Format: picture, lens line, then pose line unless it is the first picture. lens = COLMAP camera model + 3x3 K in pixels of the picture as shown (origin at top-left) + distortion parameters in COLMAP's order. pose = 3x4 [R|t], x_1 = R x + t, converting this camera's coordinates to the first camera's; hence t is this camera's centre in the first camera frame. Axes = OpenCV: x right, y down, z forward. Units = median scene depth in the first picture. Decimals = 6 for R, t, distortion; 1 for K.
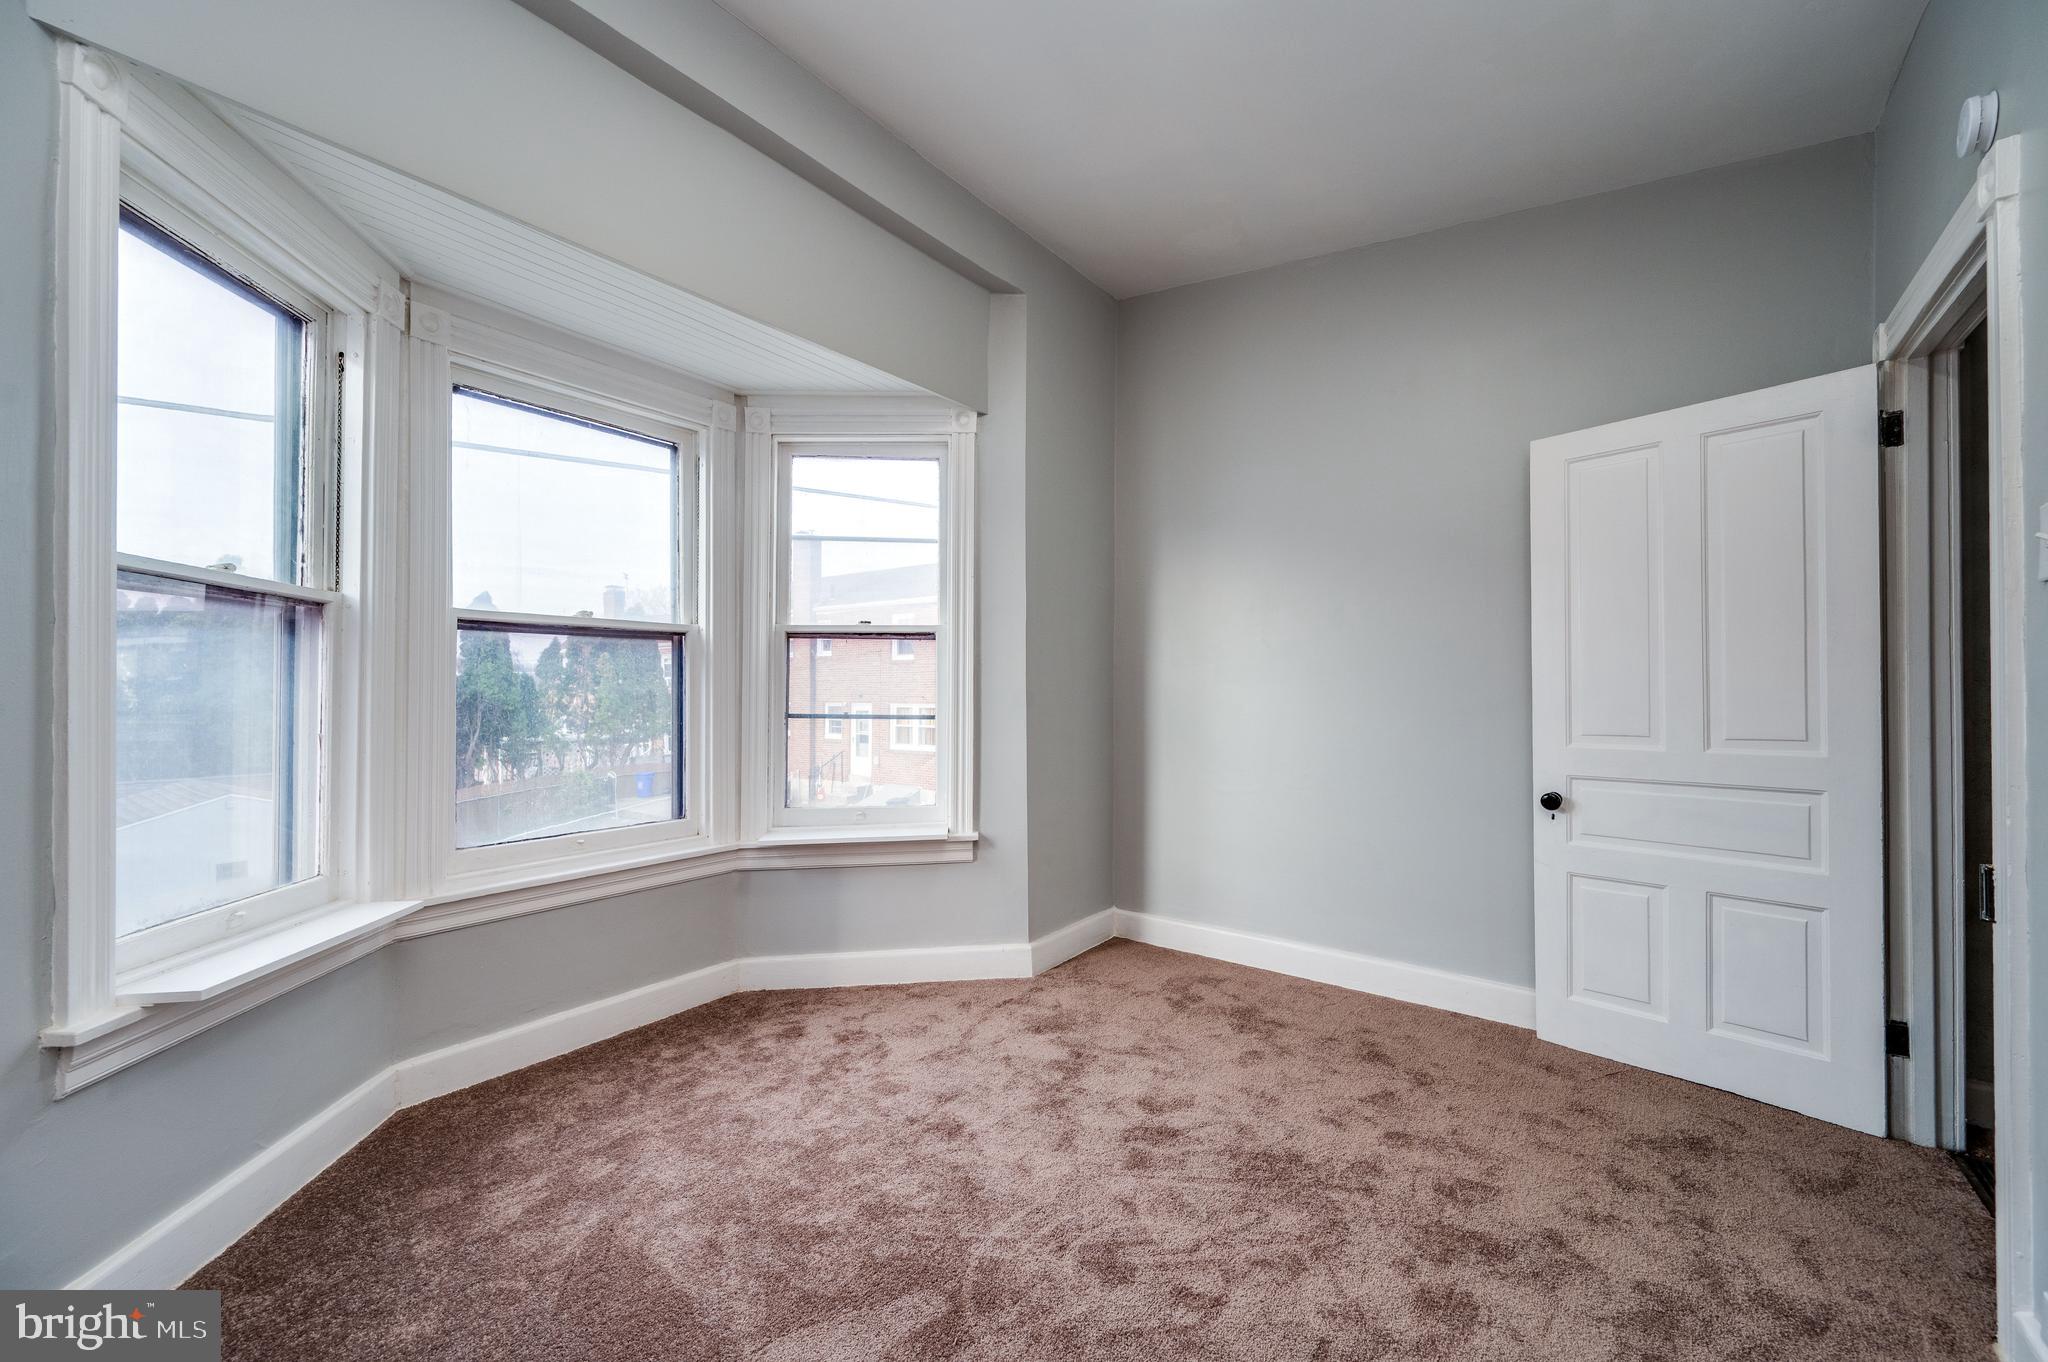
lens RADIAL K [[840.4, 0, 1028.4], [0, 840.4, 683.9], [0, 0, 1]] dist [-0.000138, -0.000165]
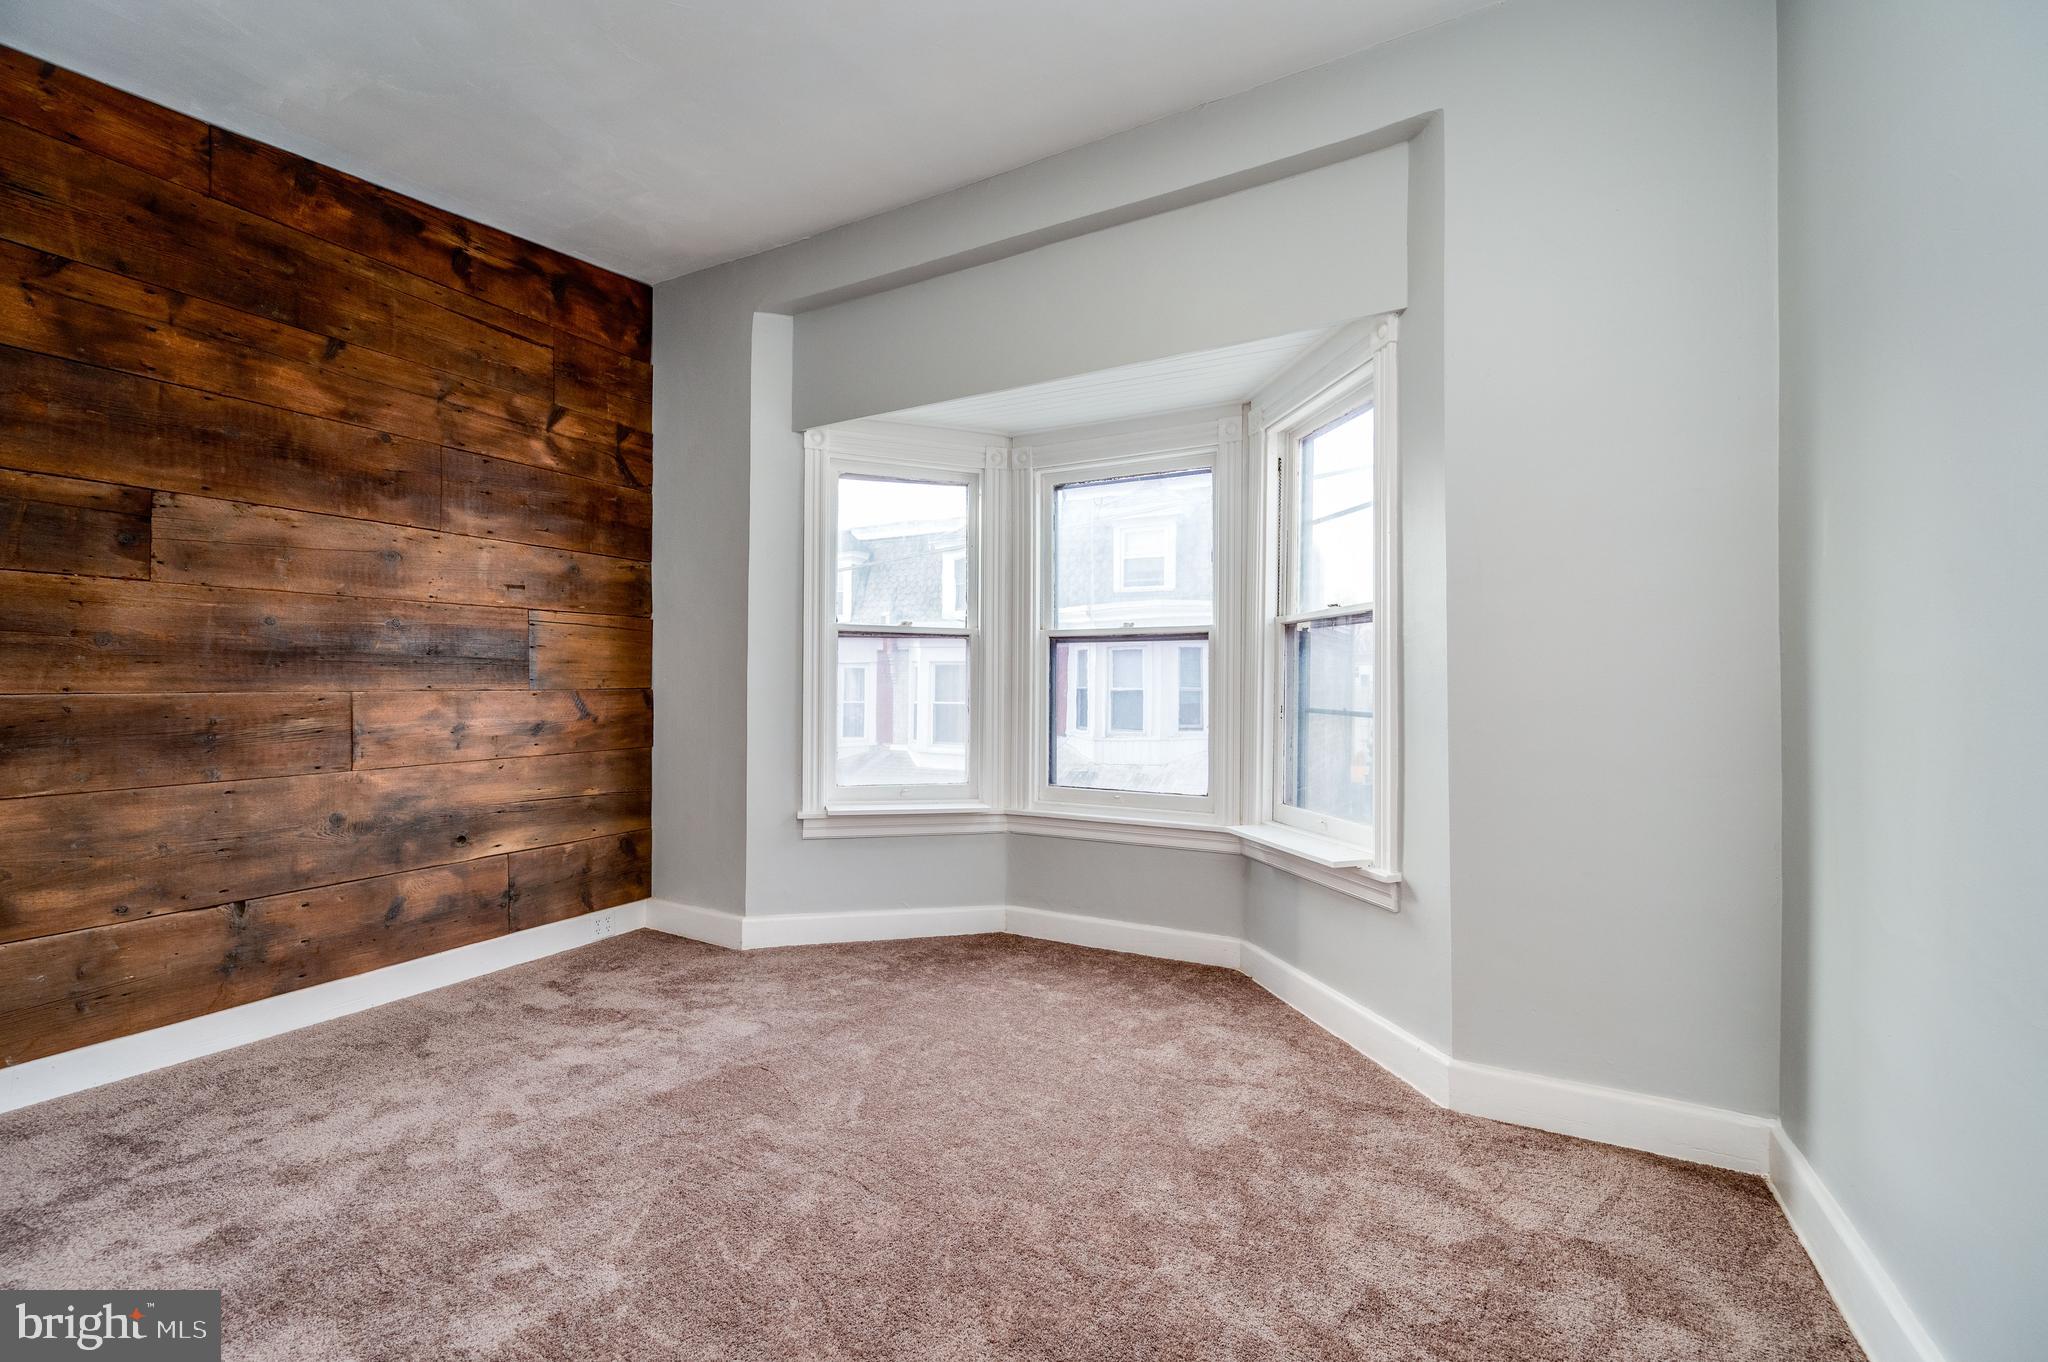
lens RADIAL K [[843.8, 0, 1049.3], [0, 843.8, 688.6], [0, 0, 1]] dist [-0.001762, -0.000155]
pose [[0.123851, 0.010850, -0.992241, 0.705236], [0.003893, 0.999927, 0.011420, -0.002884], [0.992293, -0.005277, 0.123800, 0.656052]]
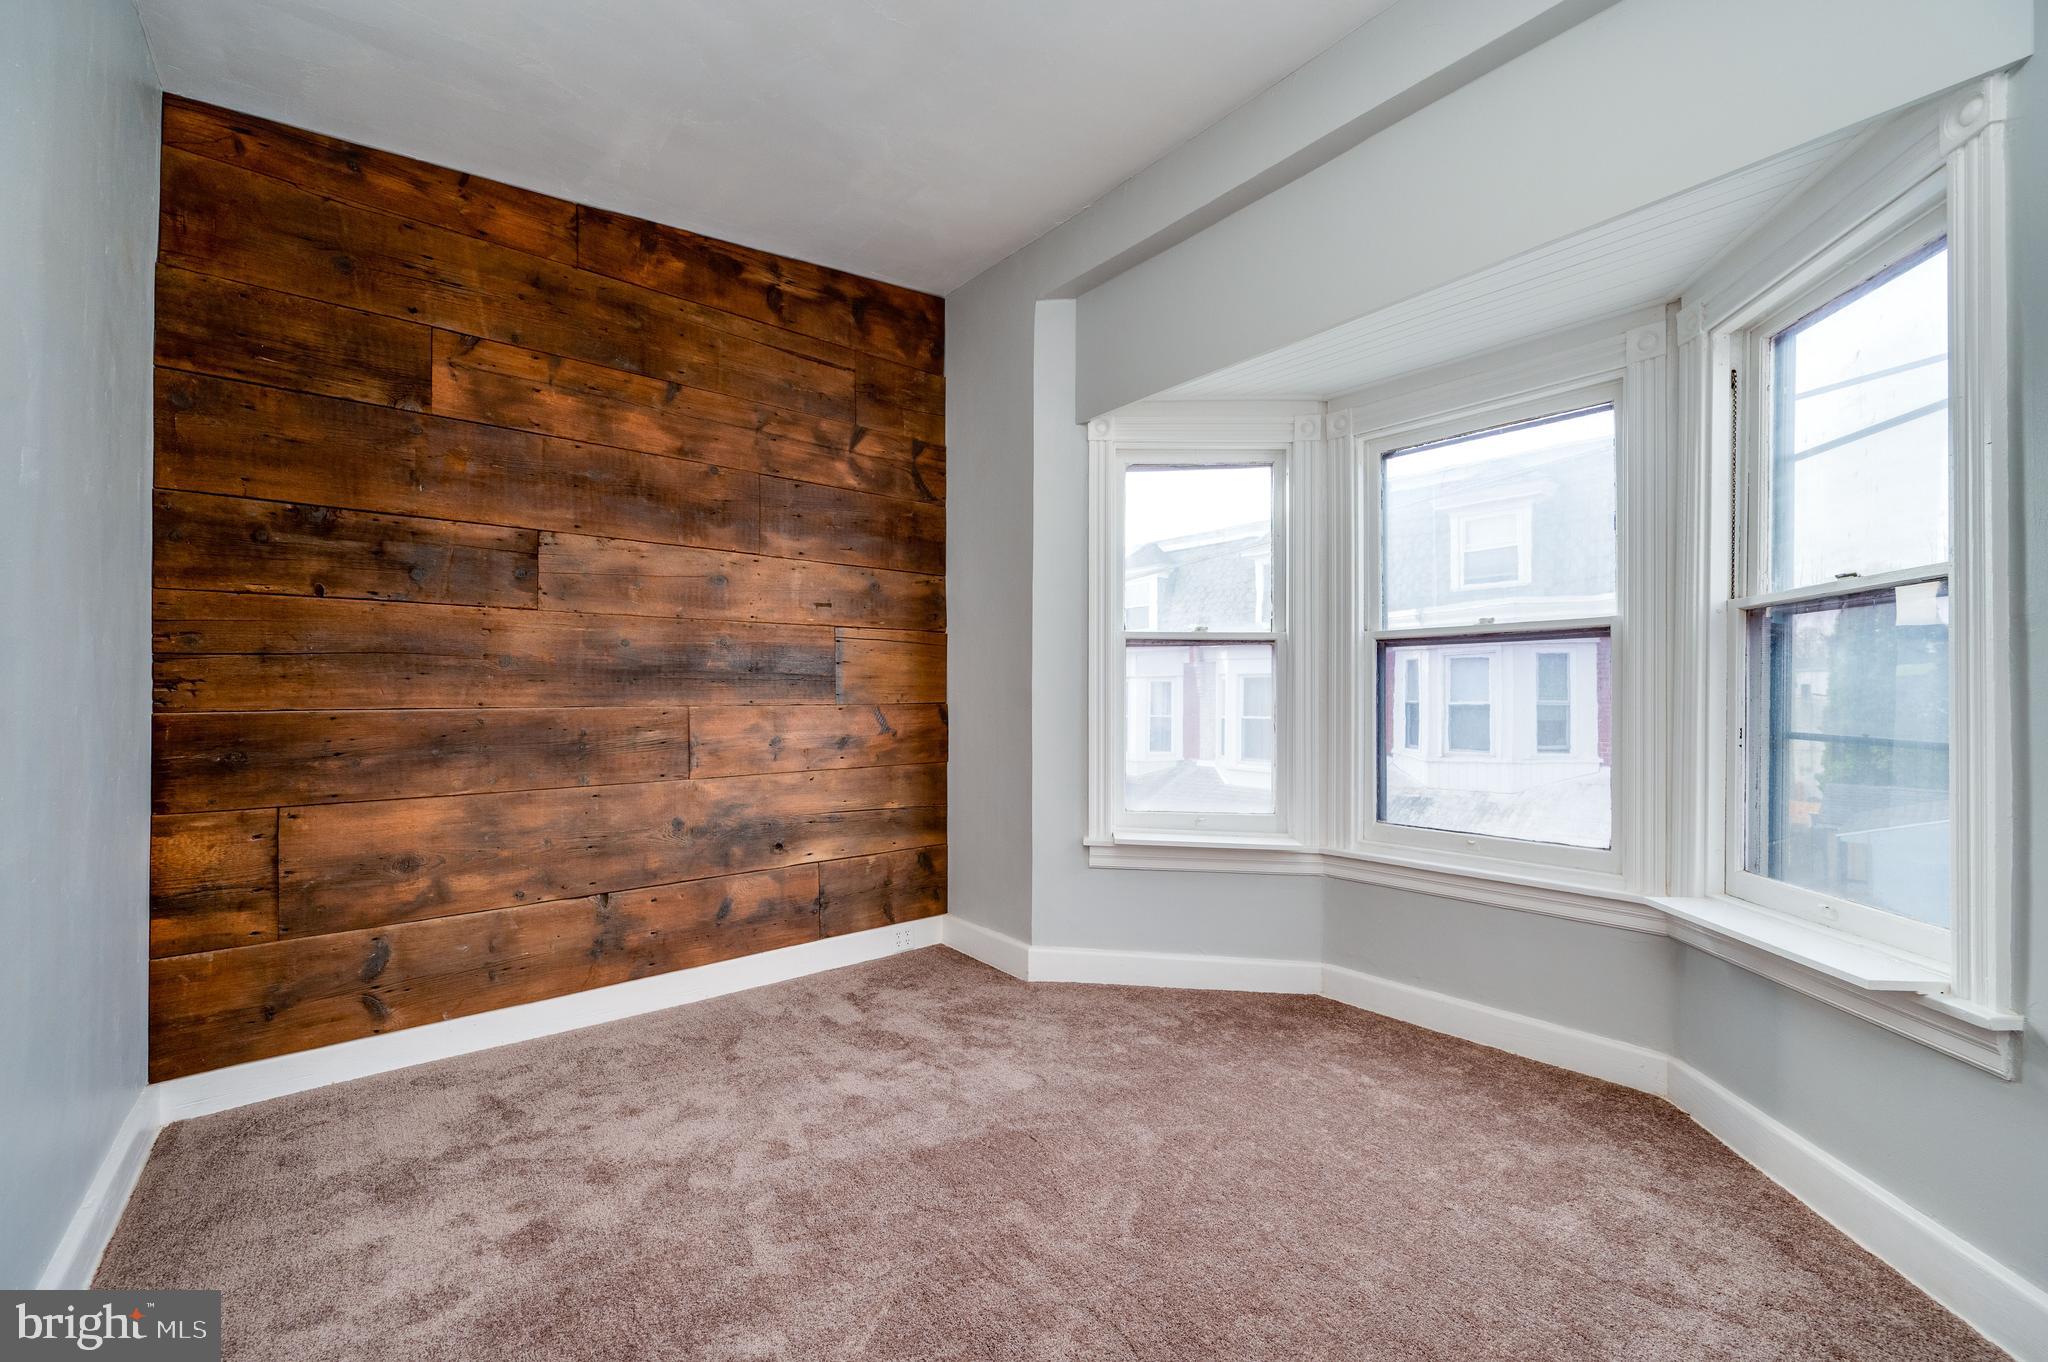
lens RADIAL K [[843.8, 0, 1049.3], [0, 843.8, 688.6], [0, 0, 1]] dist [-0.001762, -0.000155]
pose [[-0.237394, -0.004791, -0.971402, 0.549811], [0.008264, 0.999942, -0.006951, -0.002451], [0.971378, -0.009678, -0.237341, 0.668686]]
